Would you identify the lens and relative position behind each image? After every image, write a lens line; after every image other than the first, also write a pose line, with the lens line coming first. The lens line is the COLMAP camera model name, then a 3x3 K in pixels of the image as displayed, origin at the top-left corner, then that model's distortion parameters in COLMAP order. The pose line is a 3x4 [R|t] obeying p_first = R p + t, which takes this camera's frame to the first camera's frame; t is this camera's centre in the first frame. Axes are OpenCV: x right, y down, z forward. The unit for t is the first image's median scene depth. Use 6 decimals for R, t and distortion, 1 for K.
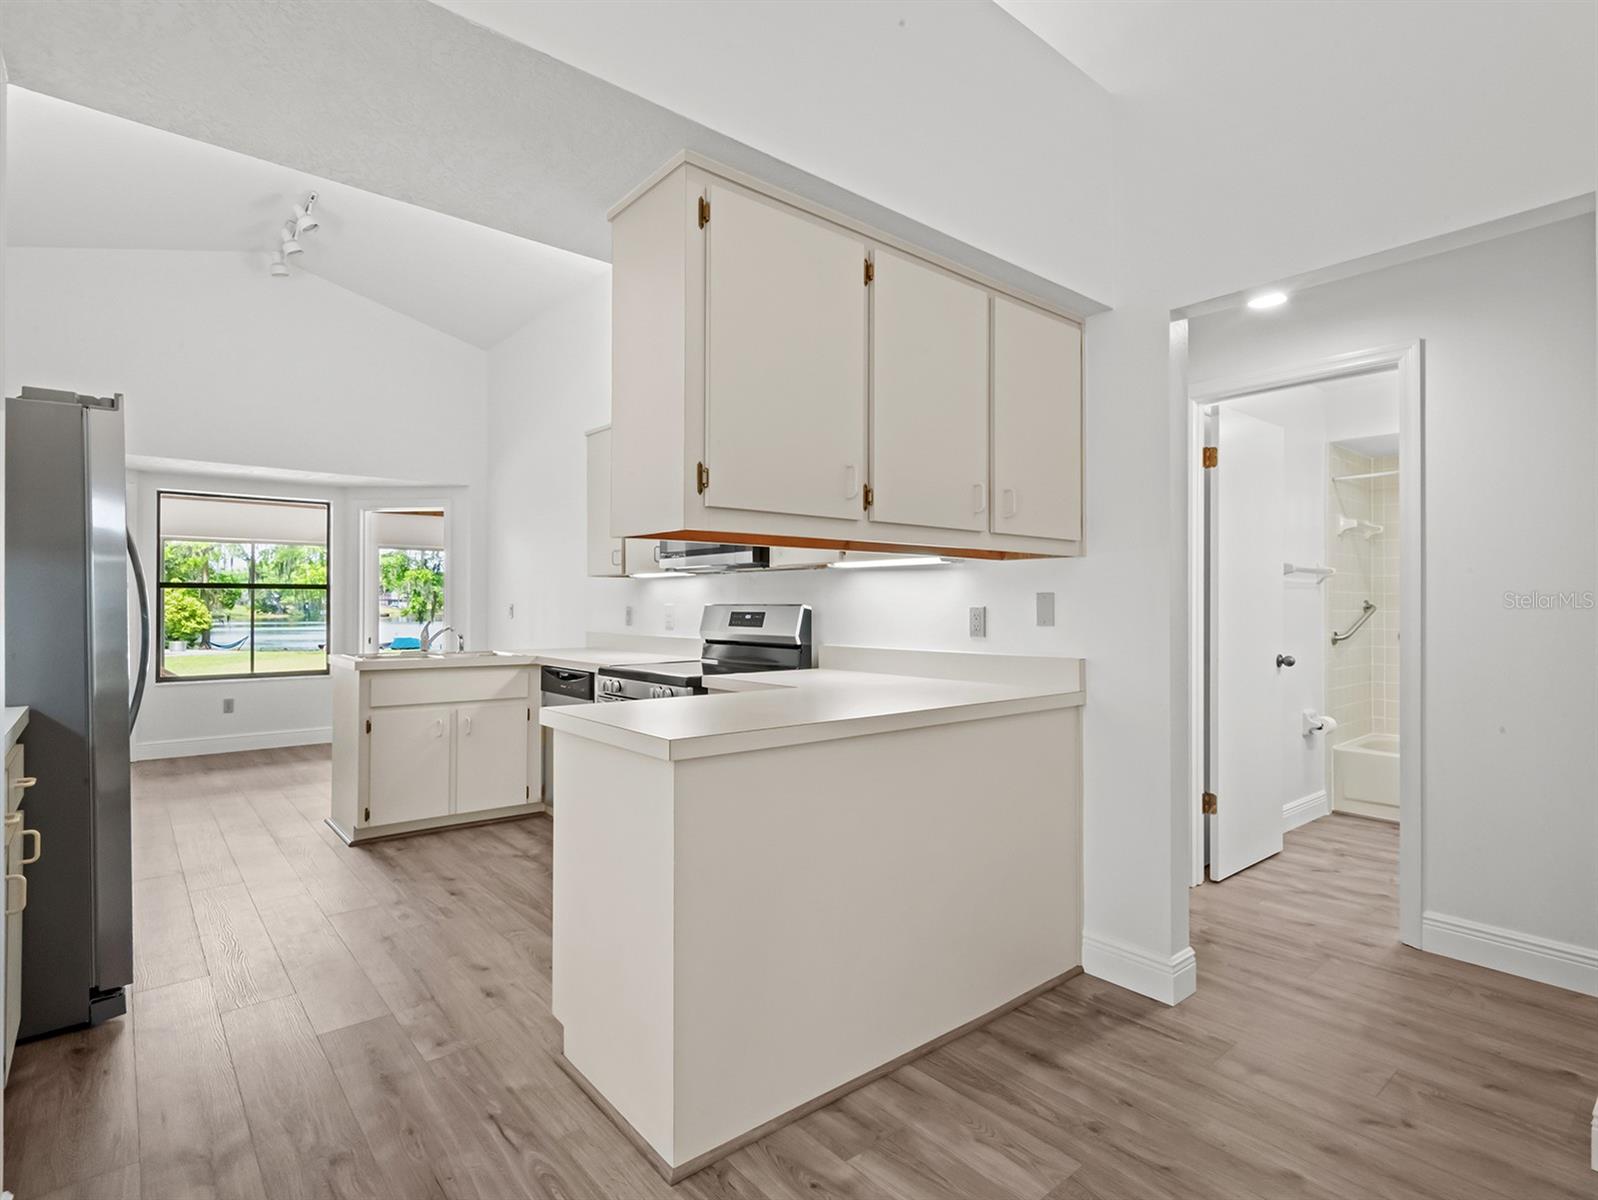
lens RADIAL K [[814.6, 0, 790.6], [0, 814.6, 600.7], [0, 0, 1]] dist [-0.000819, 0.000419]
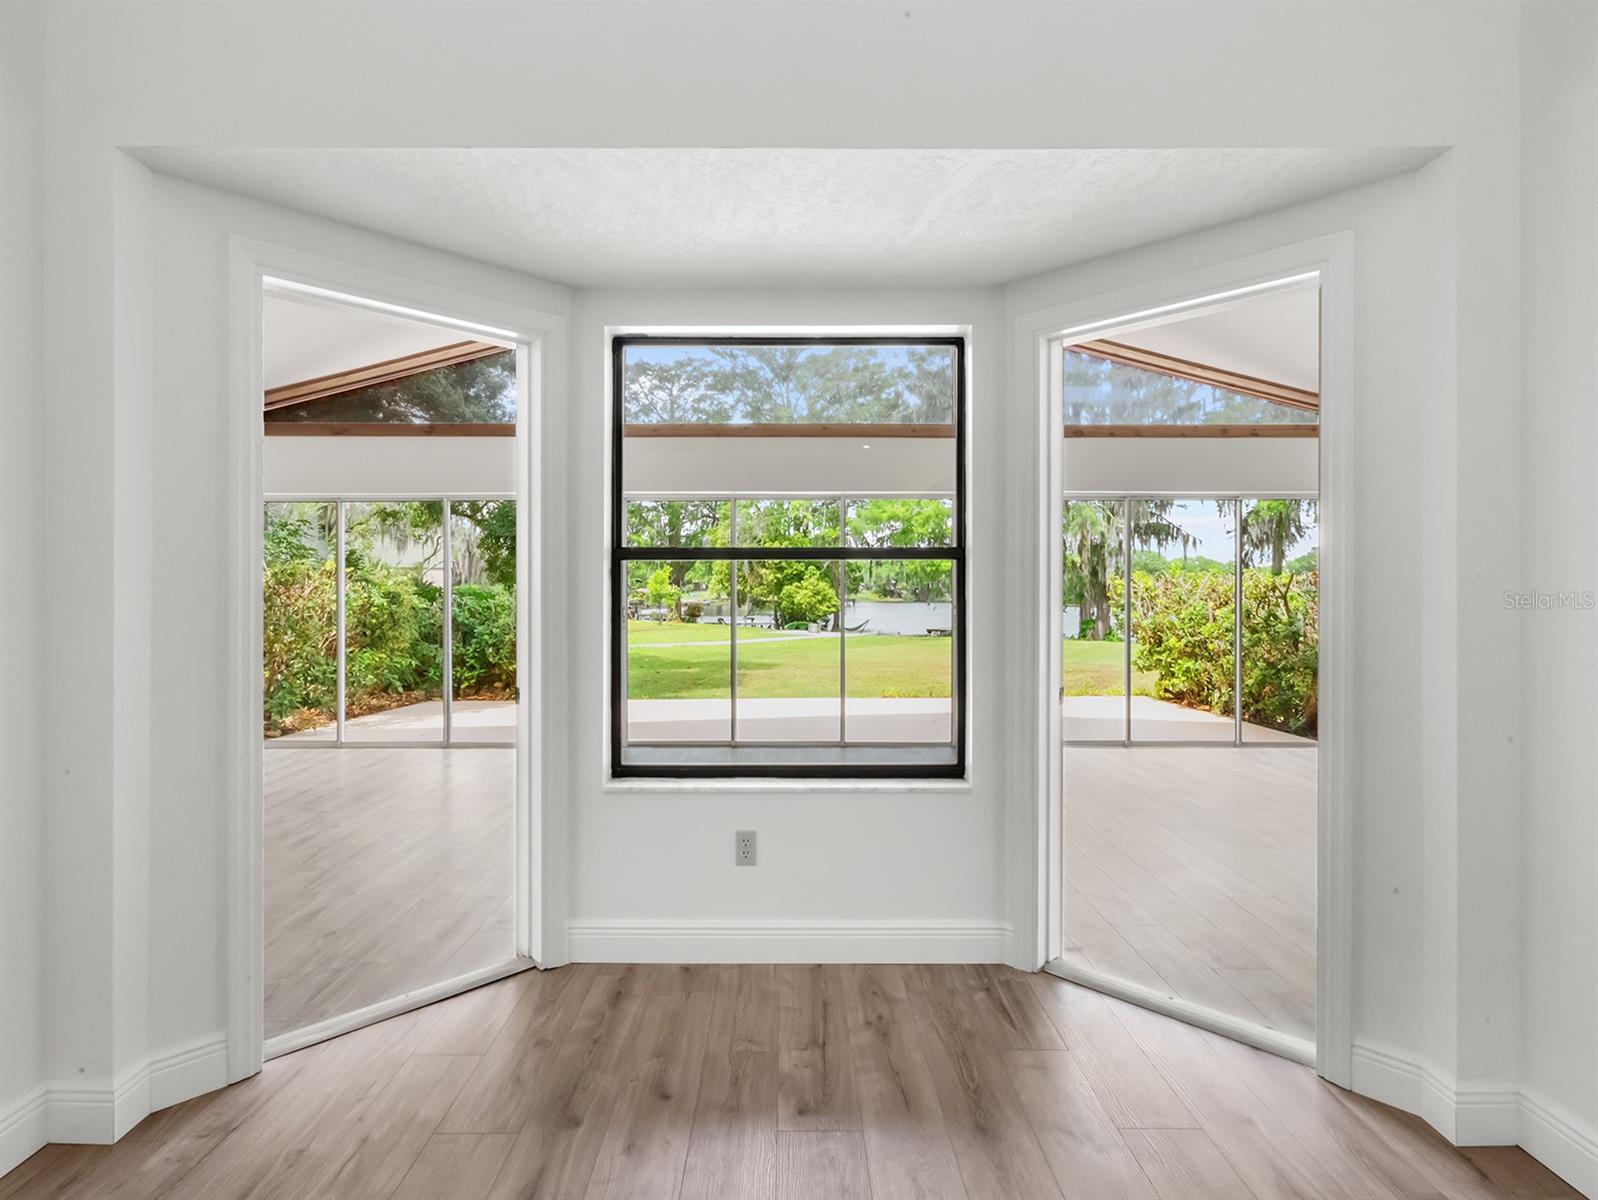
lens RADIAL K [[832.0, 0, 785.9], [0, 832.0, 602.9], [0, 0, 1]] dist [-0.002173, 0.001267]
pose [[0.769992, 0.010170, -0.637972, -0.654417], [0.003229, 0.999798, 0.019835, -0.001457], [0.638045, -0.017333, 0.769804, 1.106123]]
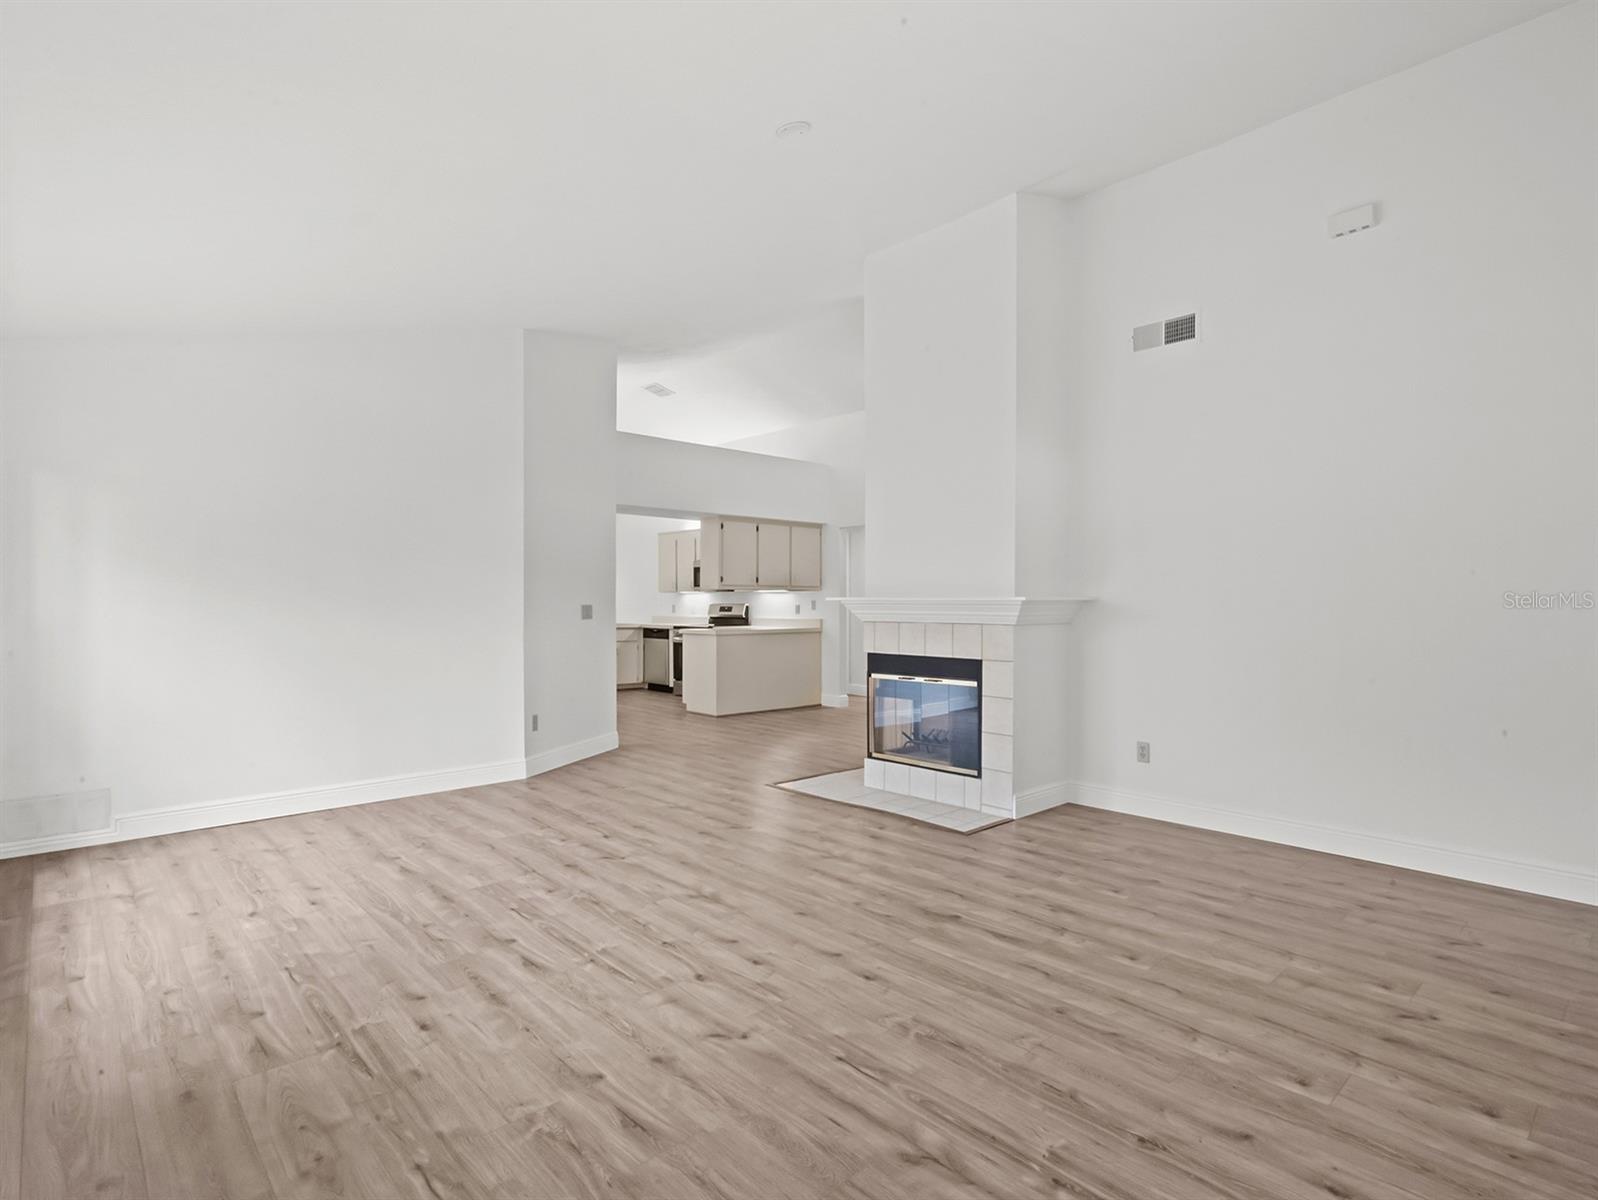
lens RADIAL K [[814.6, 0, 790.6], [0, 814.6, 600.7], [0, 0, 1]] dist [-0.000819, 0.000419]
pose [[0.998687, 0.000123, 0.051231, 0.023298], [-0.000157, 1.000000, 0.000655, -0.007582], [-0.051231, -0.000662, 0.998687, -1.680321]]
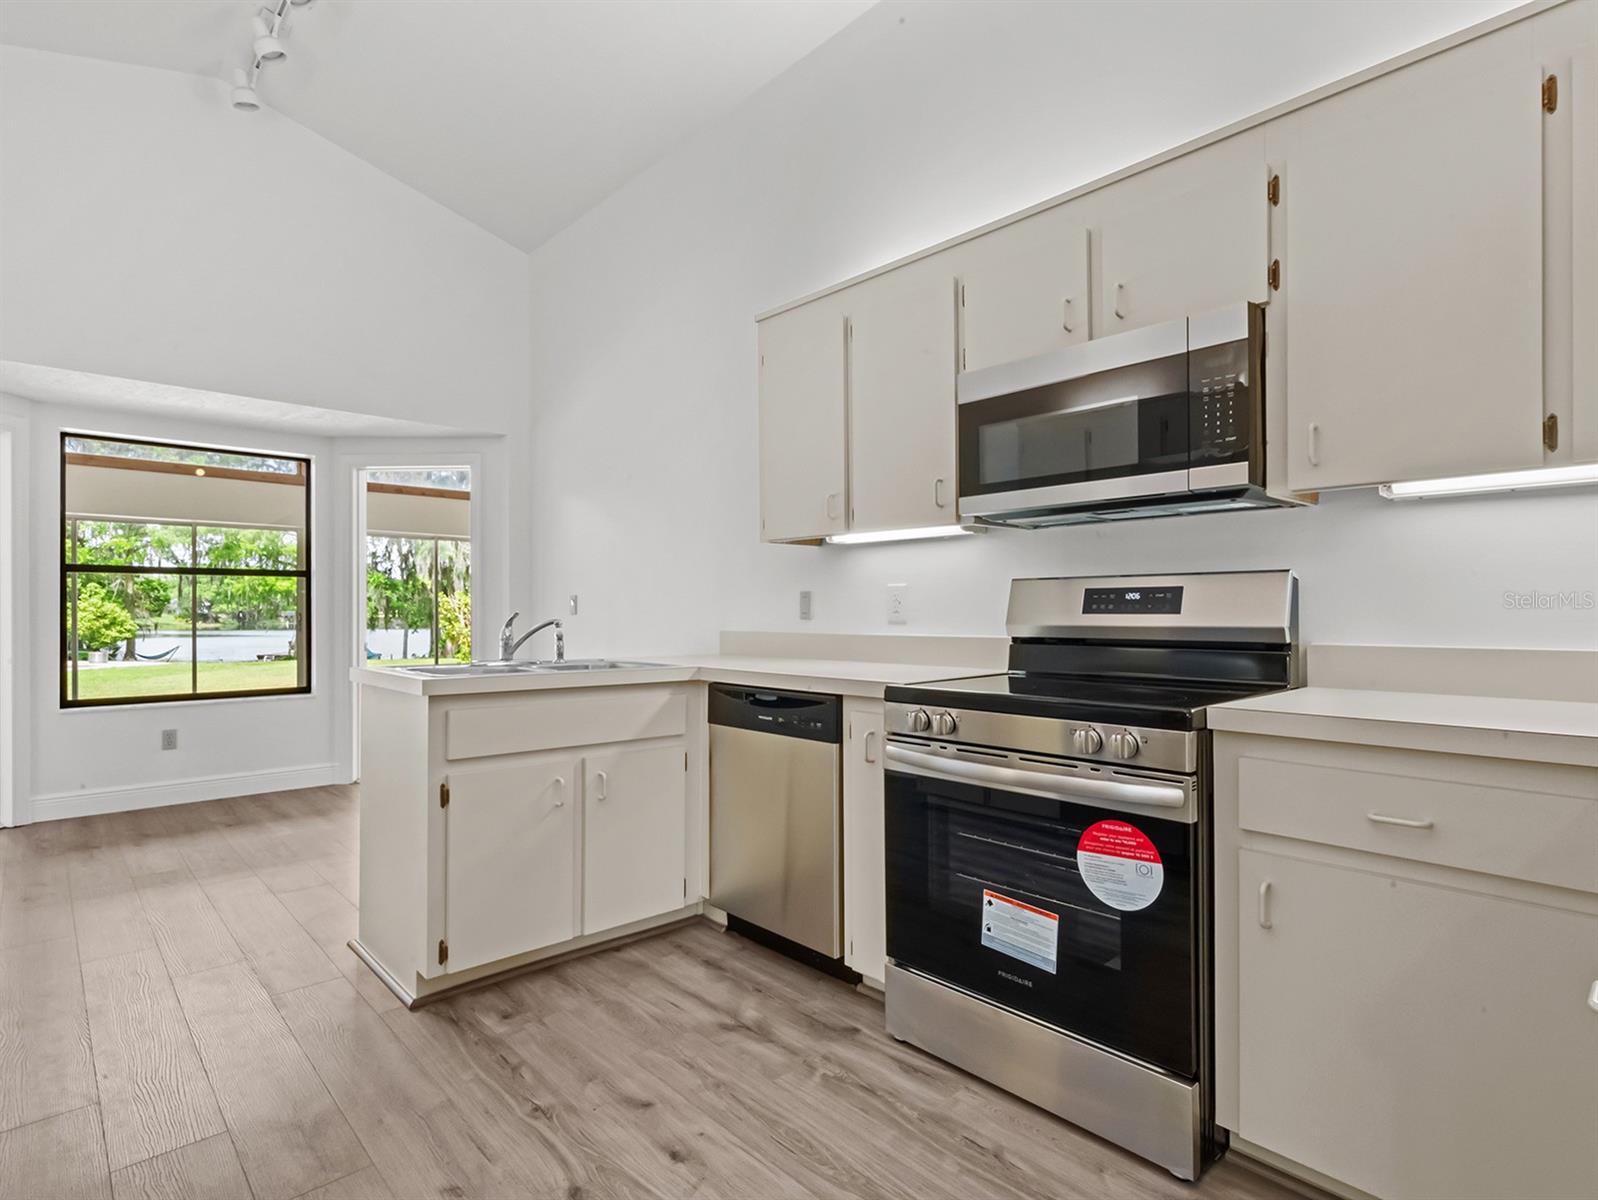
lens RADIAL K [[825.8, 0, 792.9], [0, 825.8, 610.6], [0, 0, 1]] dist [-0.000138, 0.000045]
pose [[0.998548, -0.002322, 0.053827, -0.299673], [0.002150, 0.999992, 0.003243, 0.025677], [-0.053834, -0.003122, 0.998545, 0.407443]]
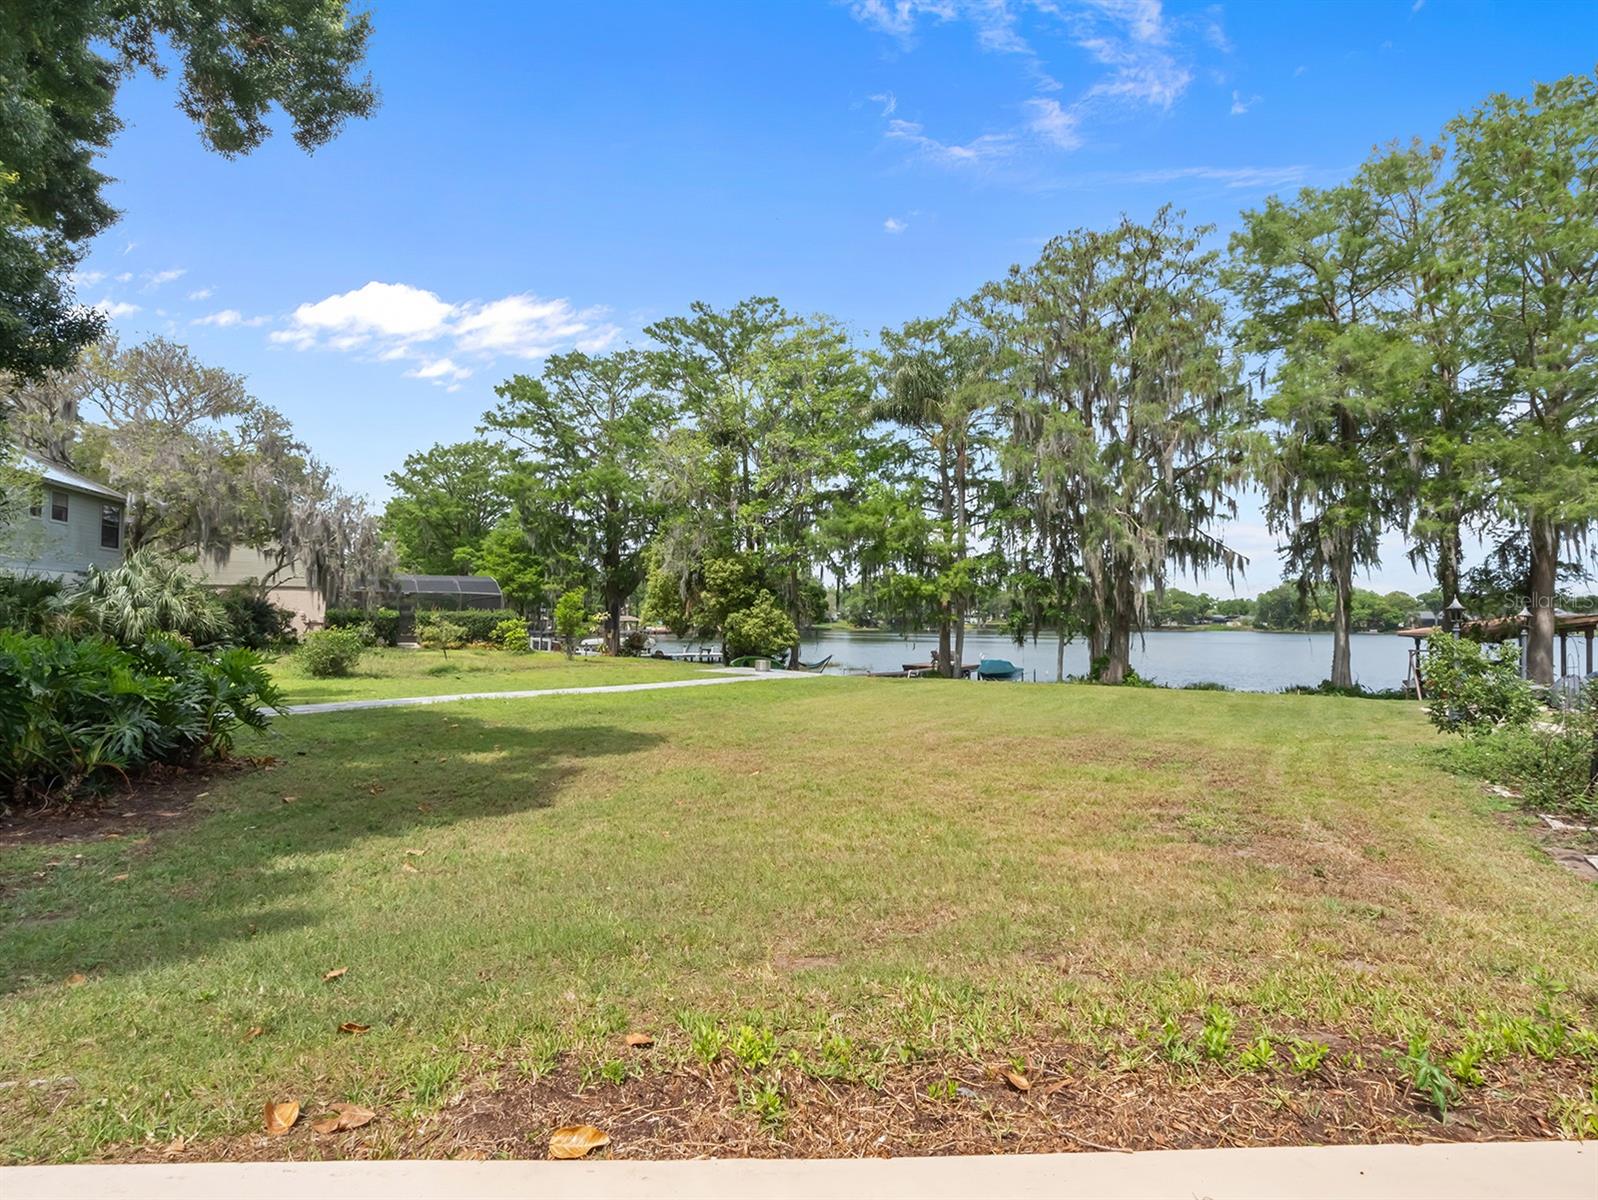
lens RADIAL K [[814.6, 0, 790.6], [0, 814.6, 600.7], [0, 0, 1]] dist [-0.000819, 0.000419]
pose [[0.789387, -0.007602, -0.613849, -1.841832], [-0.004549, 0.999823, -0.018232, 0.016855], [0.613880, 0.017184, 0.789213, 3.138478]]
